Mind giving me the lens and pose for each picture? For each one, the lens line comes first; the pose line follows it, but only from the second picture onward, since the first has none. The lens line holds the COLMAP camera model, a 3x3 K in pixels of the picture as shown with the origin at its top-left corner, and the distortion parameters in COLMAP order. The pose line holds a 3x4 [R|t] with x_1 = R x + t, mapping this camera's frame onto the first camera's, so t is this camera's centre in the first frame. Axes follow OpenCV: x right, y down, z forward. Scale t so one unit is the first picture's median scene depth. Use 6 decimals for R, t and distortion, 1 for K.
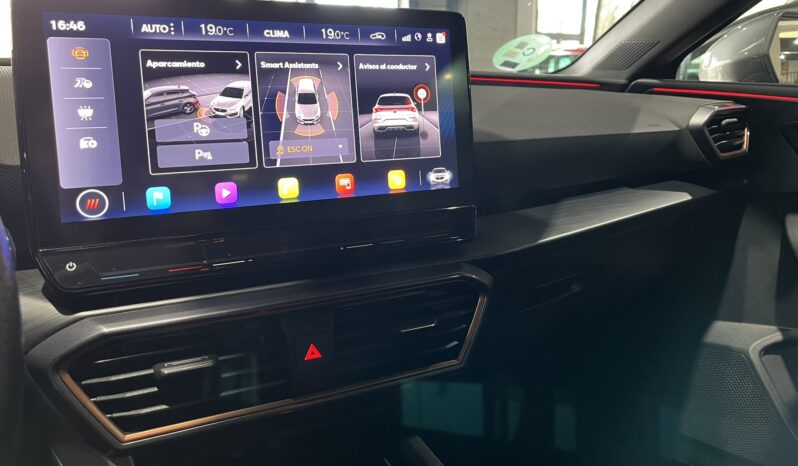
lens RADIAL K [[621.8, 0, 399.7], [0, 621.8, 185.5], [0, 0, 1]] dist [0.059062, -0.084607]
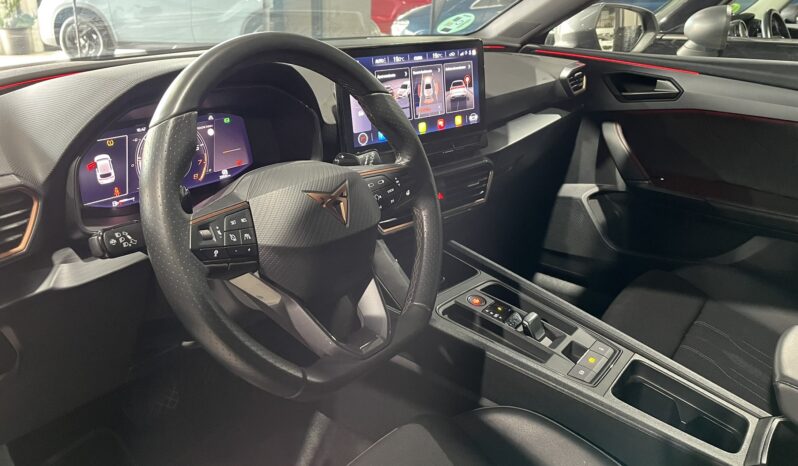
lens RADIAL K [[621.8, 0, 399.7], [0, 621.8, 185.5], [0, 0, 1]] dist [0.059062, -0.084607]
pose [[0.960923, -0.064254, 0.269257, -0.822660], [0.021331, 0.986984, 0.159399, -0.139354], [-0.275994, -0.147427, 0.949786, -1.074872]]
